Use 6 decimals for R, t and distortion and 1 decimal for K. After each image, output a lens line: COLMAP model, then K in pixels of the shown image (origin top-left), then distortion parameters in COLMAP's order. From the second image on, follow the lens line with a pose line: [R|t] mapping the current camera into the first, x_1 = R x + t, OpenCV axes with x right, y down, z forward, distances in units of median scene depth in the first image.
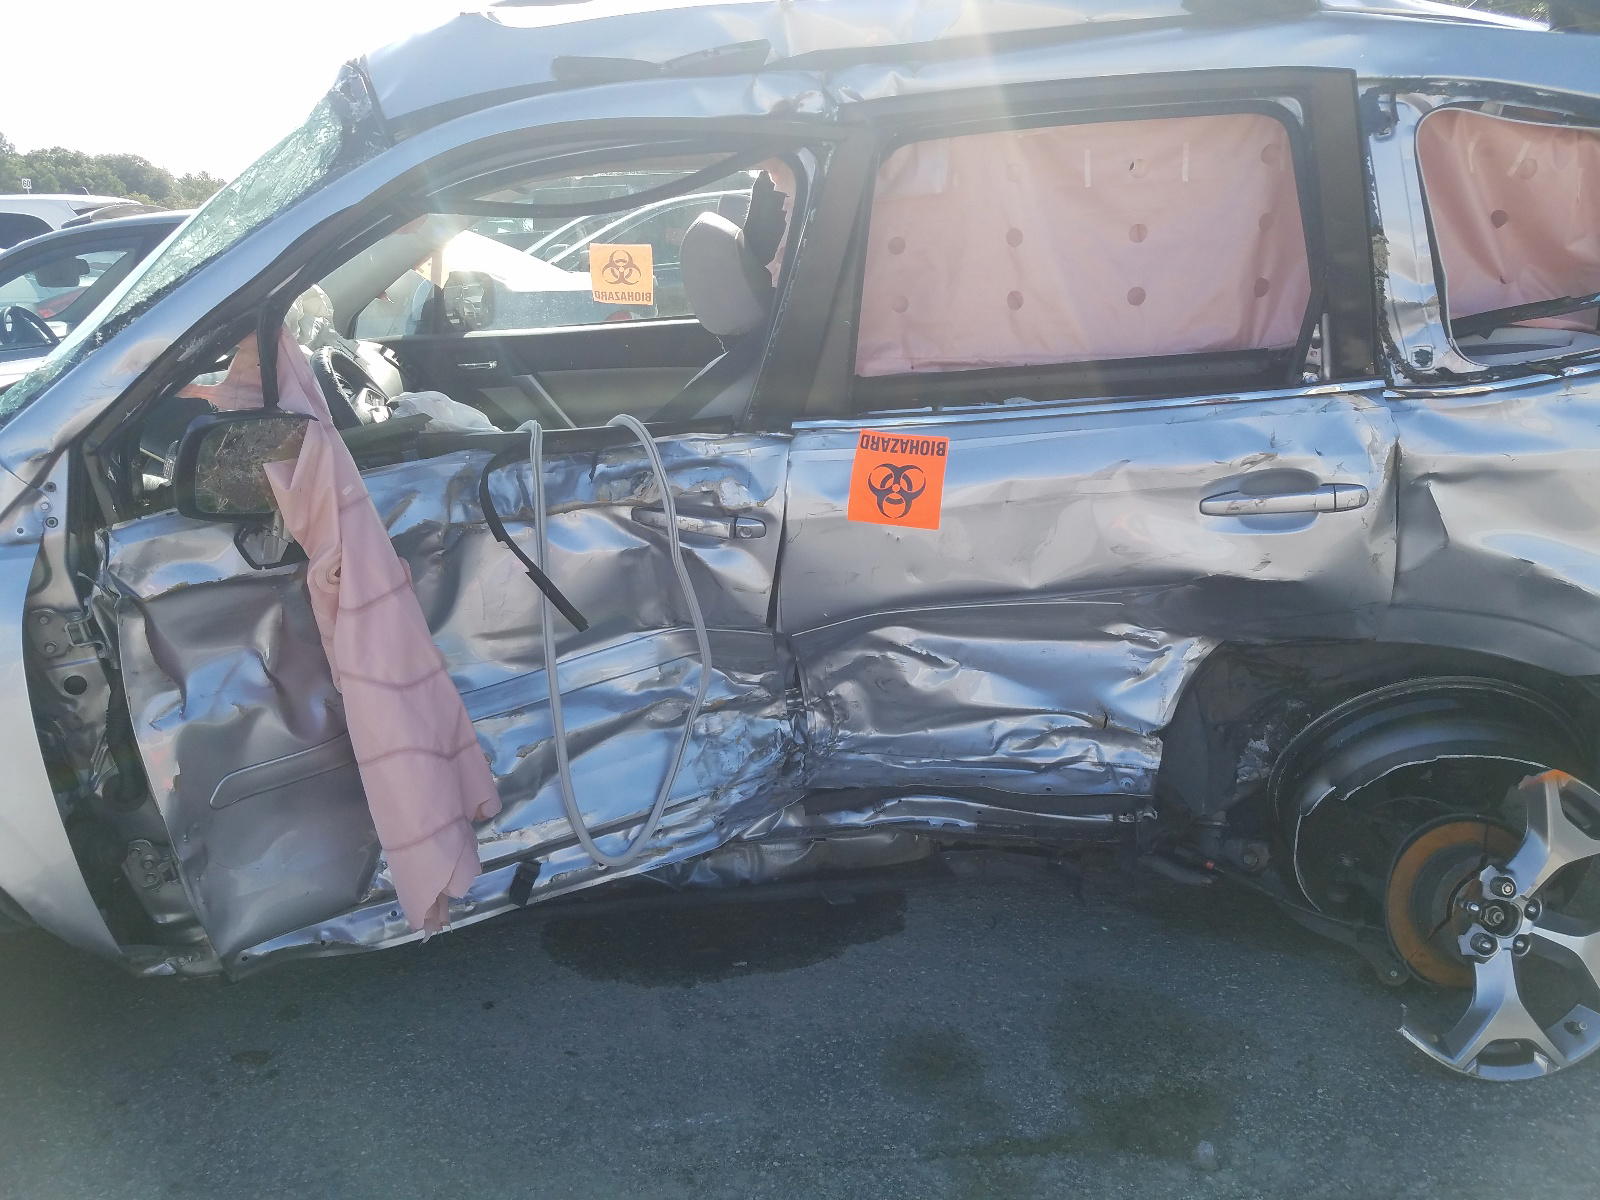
lens RADIAL K [[1255.8, 0, 800.0], [0, 1255.8, 600.0], [0, 0, 1]] dist [-0.010693, 0.003787]
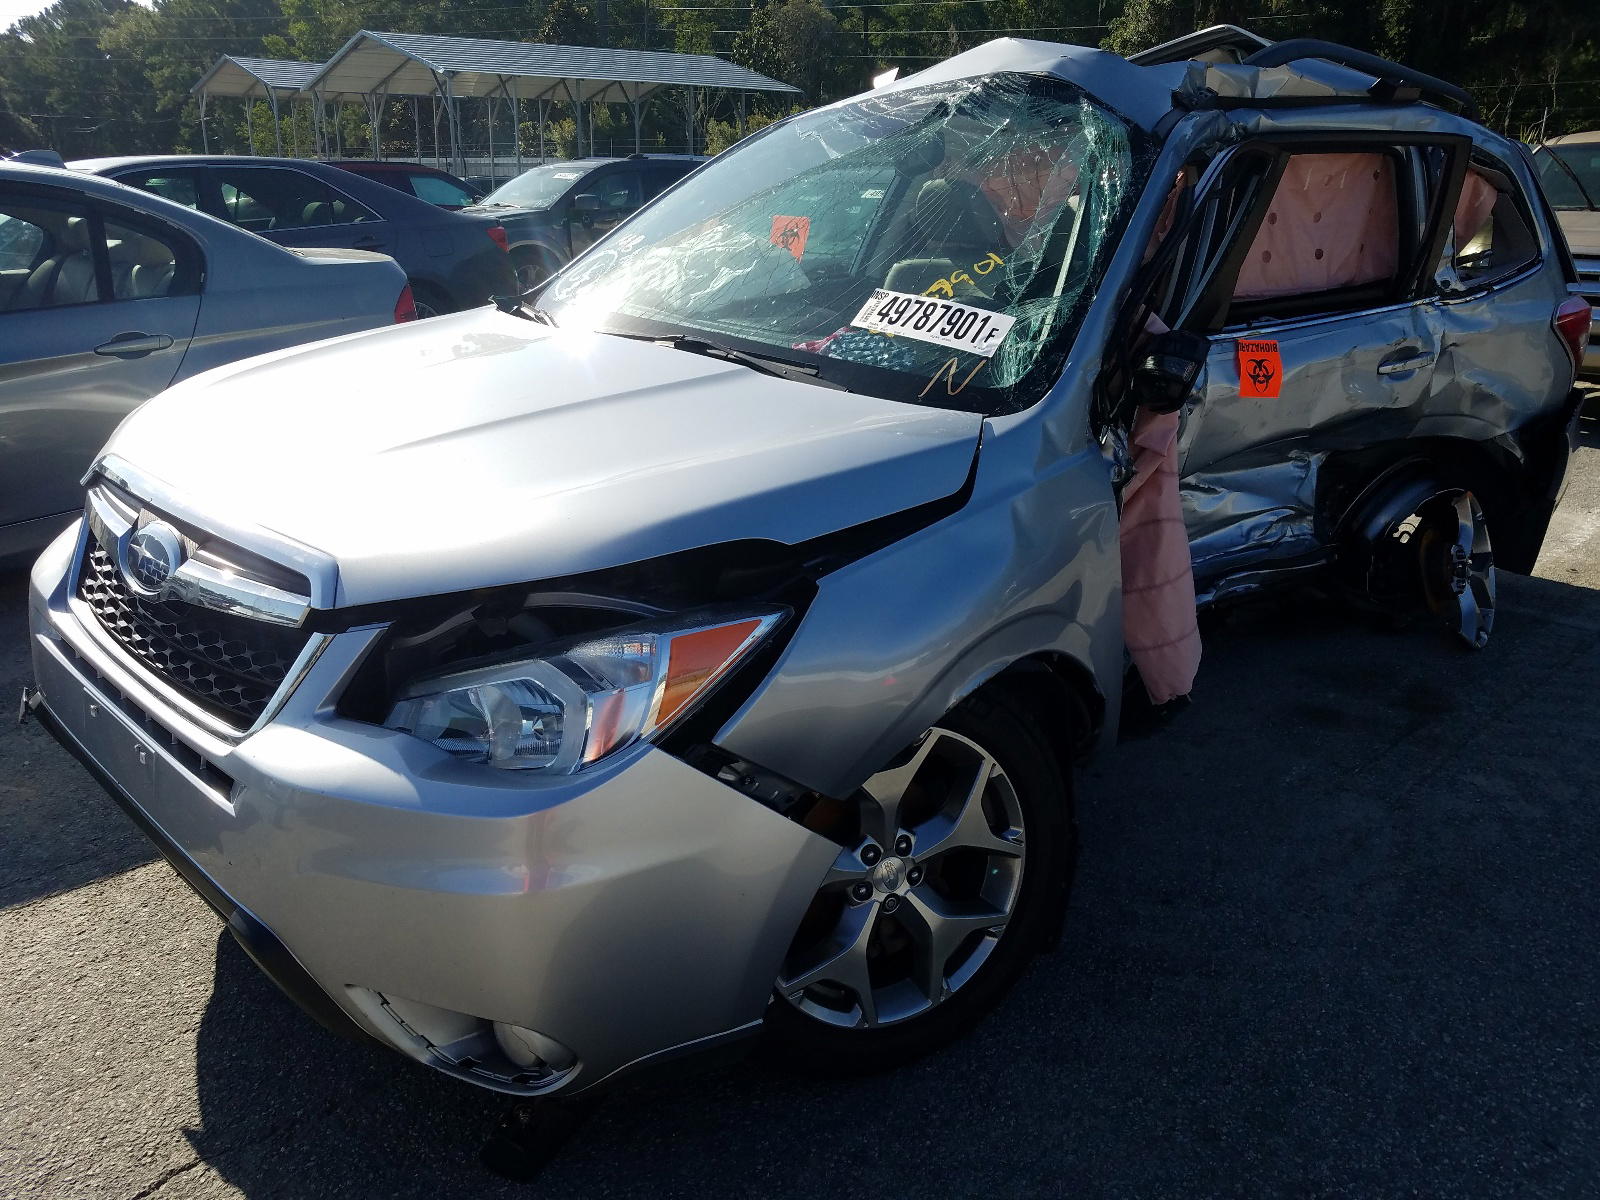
lens RADIAL K [[1255.8, 0, 800.0], [0, 1255.8, 600.0], [0, 0, 1]] dist [-0.010693, 0.003787]
pose [[0.738690, -0.181125, 0.649254, -1.498877], [0.169307, 0.982198, 0.081377, -0.036061], [-0.652436, 0.049811, 0.756205, 0.189861]]
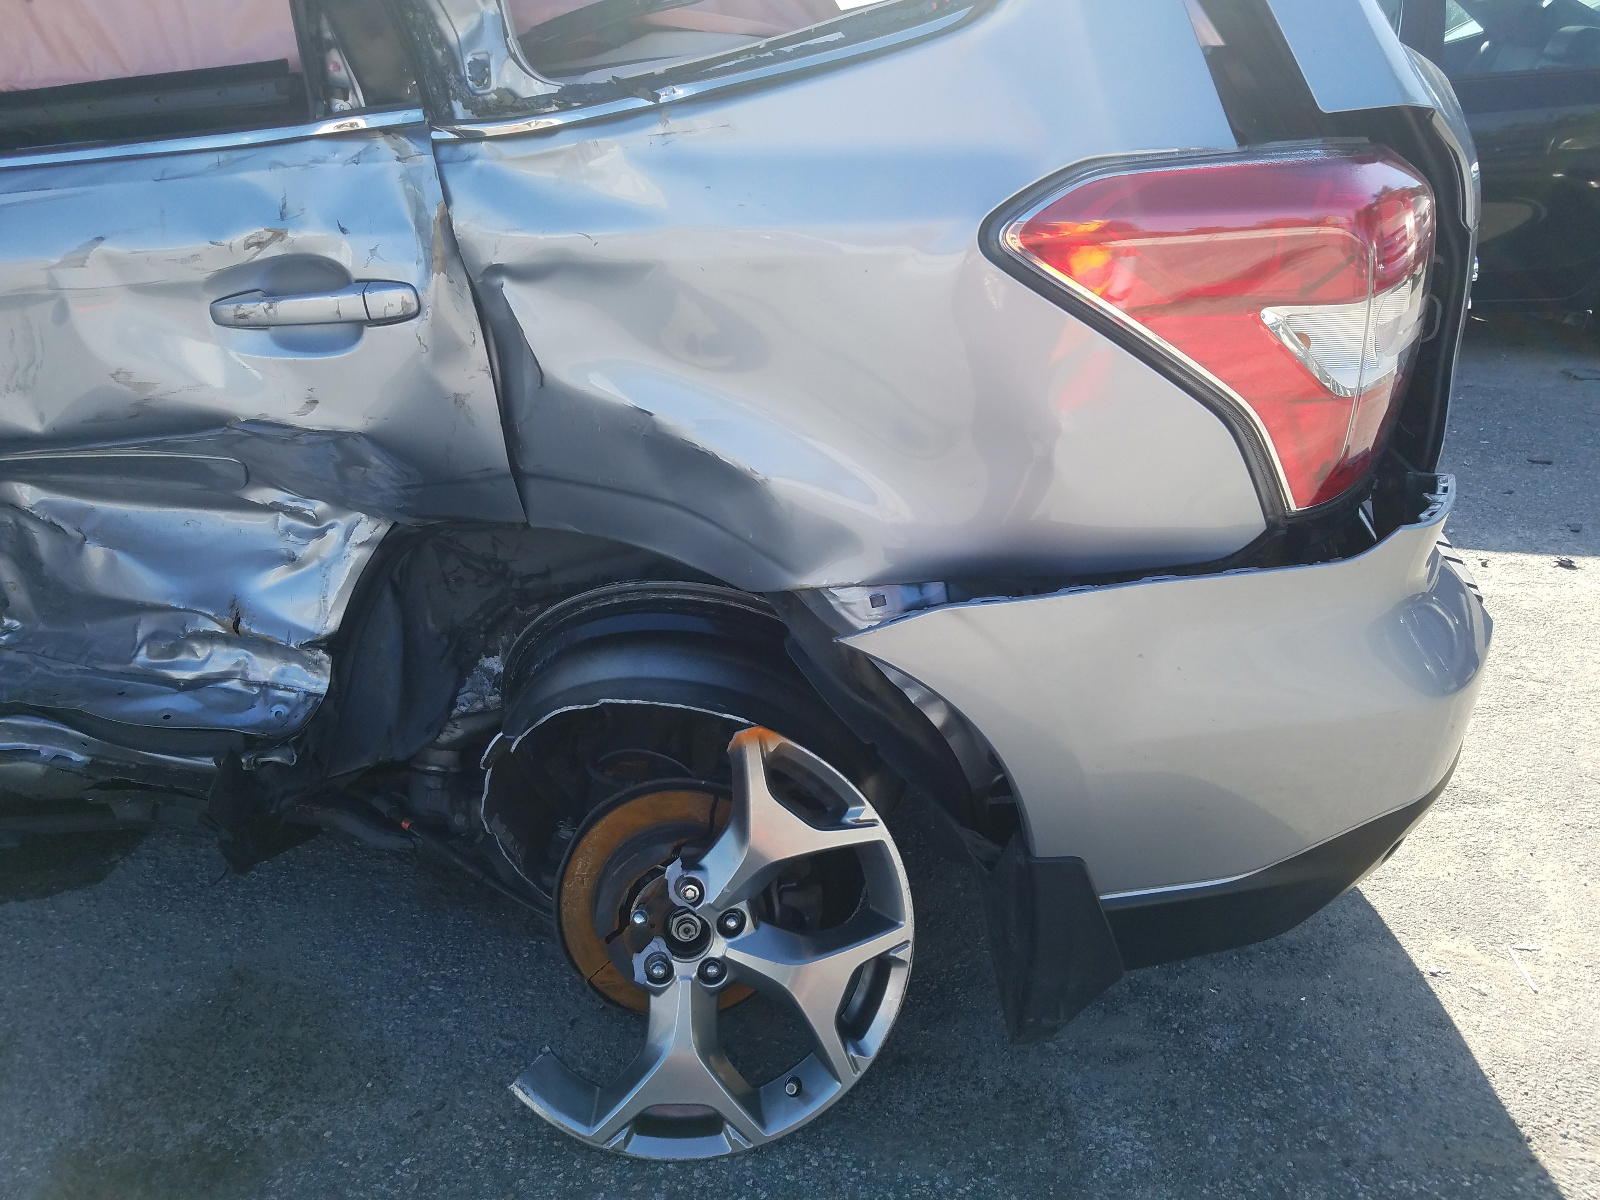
lens RADIAL K [[1255.8, 0, 800.0], [0, 1255.8, 600.0], [0, 0, 1]] dist [-0.010693, 0.003787]
pose [[0.999305, 0.031958, -0.019180, 0.629775], [-0.029381, 0.992073, 0.122182, -0.014928], [0.022933, -0.121533, 0.992322, 0.336464]]
